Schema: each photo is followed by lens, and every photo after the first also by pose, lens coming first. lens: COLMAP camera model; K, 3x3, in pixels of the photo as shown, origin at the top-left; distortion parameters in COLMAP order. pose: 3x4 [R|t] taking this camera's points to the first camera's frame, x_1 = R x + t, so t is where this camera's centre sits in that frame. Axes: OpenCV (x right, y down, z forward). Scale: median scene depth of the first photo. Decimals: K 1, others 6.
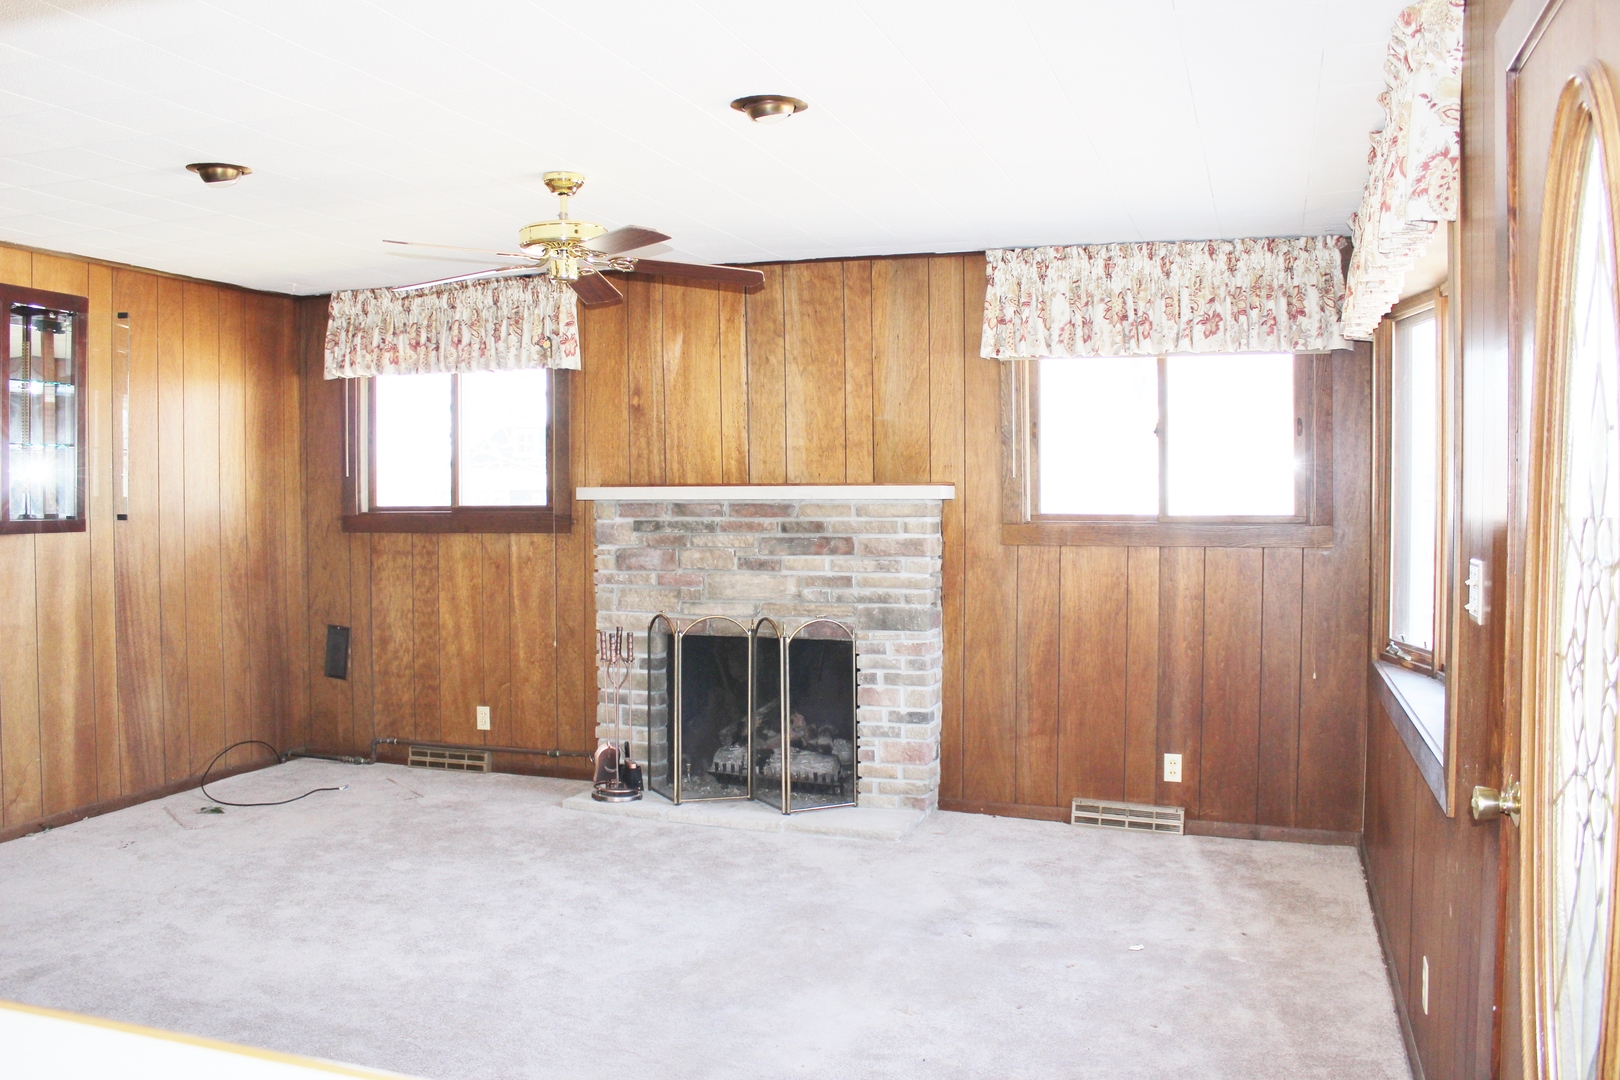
lens RADIAL K [[1333.6, 0, 800.4], [0, 1333.6, 511.3], [0, 0, 1]] dist [-0.135107, 0.089716]
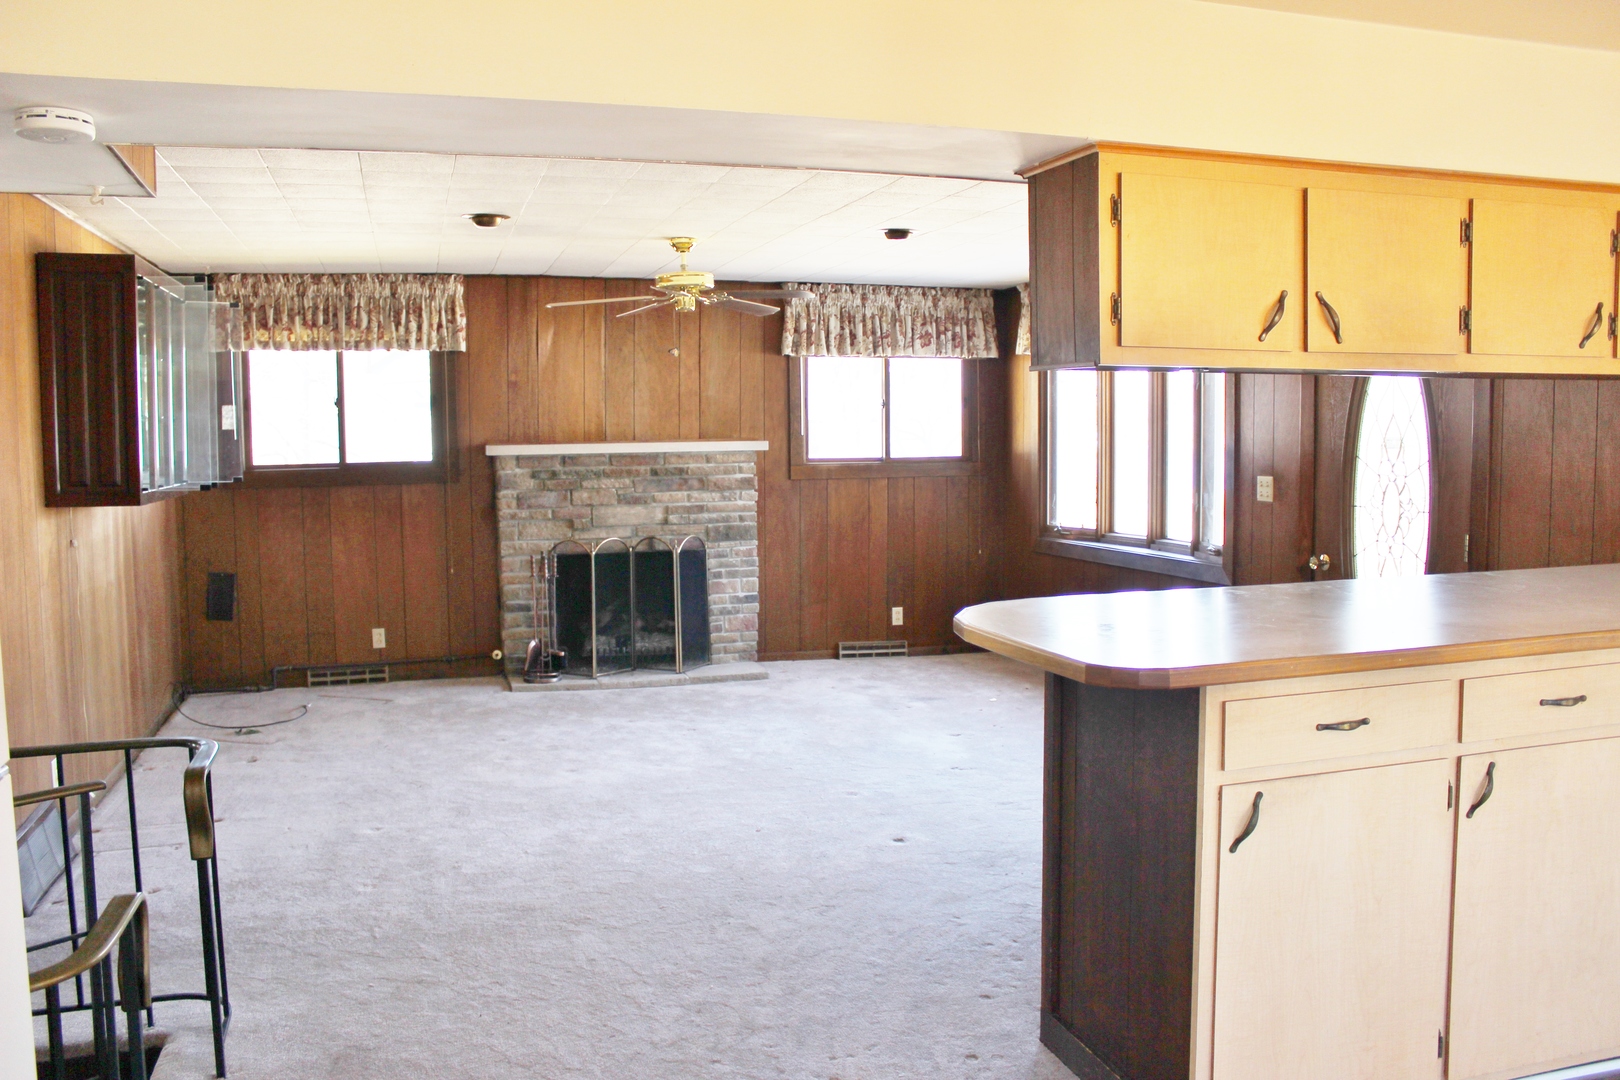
lens RADIAL K [[1333.6, 0, 799.7], [0, 1333.6, 512.4], [0, 0, 1]] dist [-0.135107, 0.089716]
pose [[0.808610, -0.045895, 0.586552, -0.694653], [0.016643, 0.998338, 0.055172, -0.020026], [-0.588109, -0.034851, 0.808030, -0.213303]]
